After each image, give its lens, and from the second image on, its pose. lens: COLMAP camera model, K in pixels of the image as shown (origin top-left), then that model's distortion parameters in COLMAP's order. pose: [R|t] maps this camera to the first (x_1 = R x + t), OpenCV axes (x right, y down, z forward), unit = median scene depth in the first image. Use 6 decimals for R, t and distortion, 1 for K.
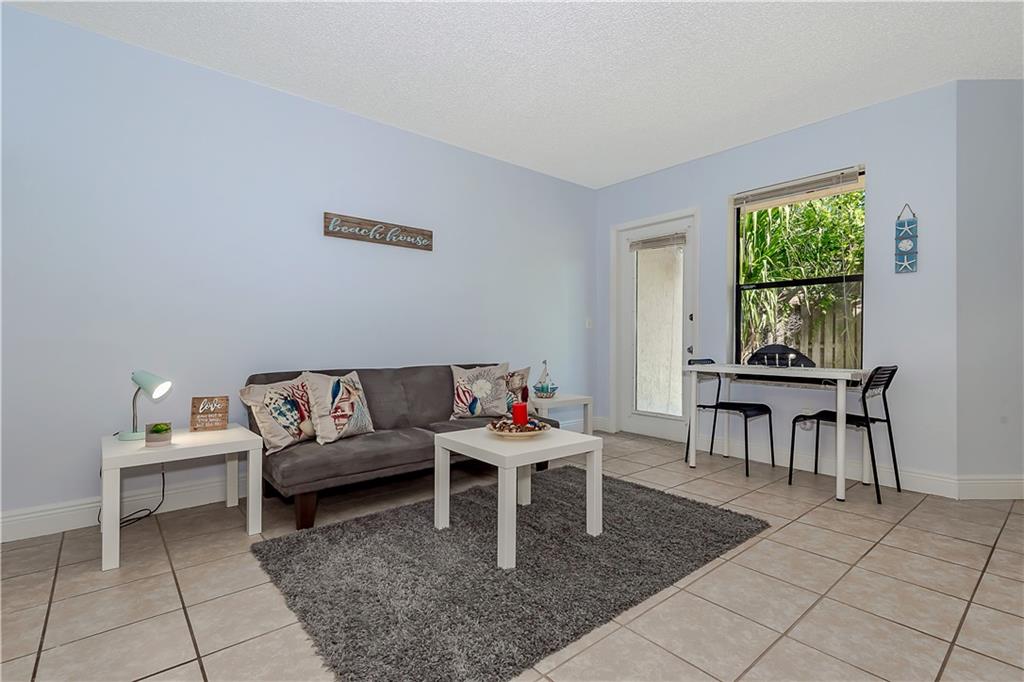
lens RADIAL K [[472.5, 0, 507.6], [0, 472.5, 345.8], [0, 0, 1]] dist [0.029797, -0.000425]
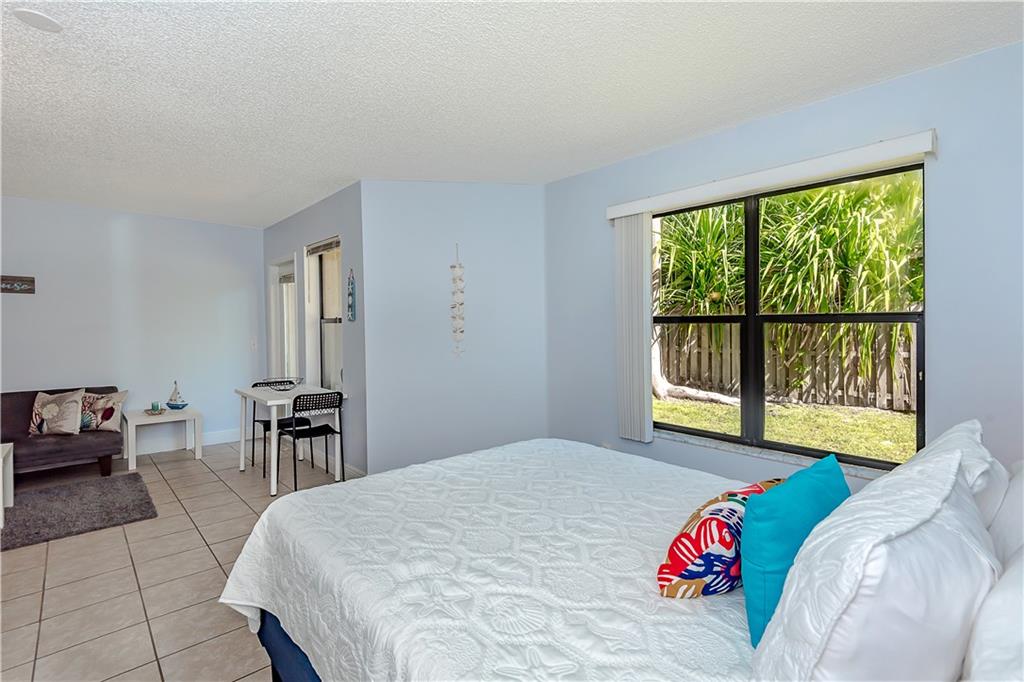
lens RADIAL K [[482.4, 0, 515.4], [0, 482.4, 328.4], [0, 0, 1]] dist [0.011154, 0.000108]
pose [[0.999022, -0.005681, 0.043851, 1.102225], [0.006233, 0.999903, -0.012465, -0.100304], [-0.043776, 0.012727, 0.998960, -0.307303]]
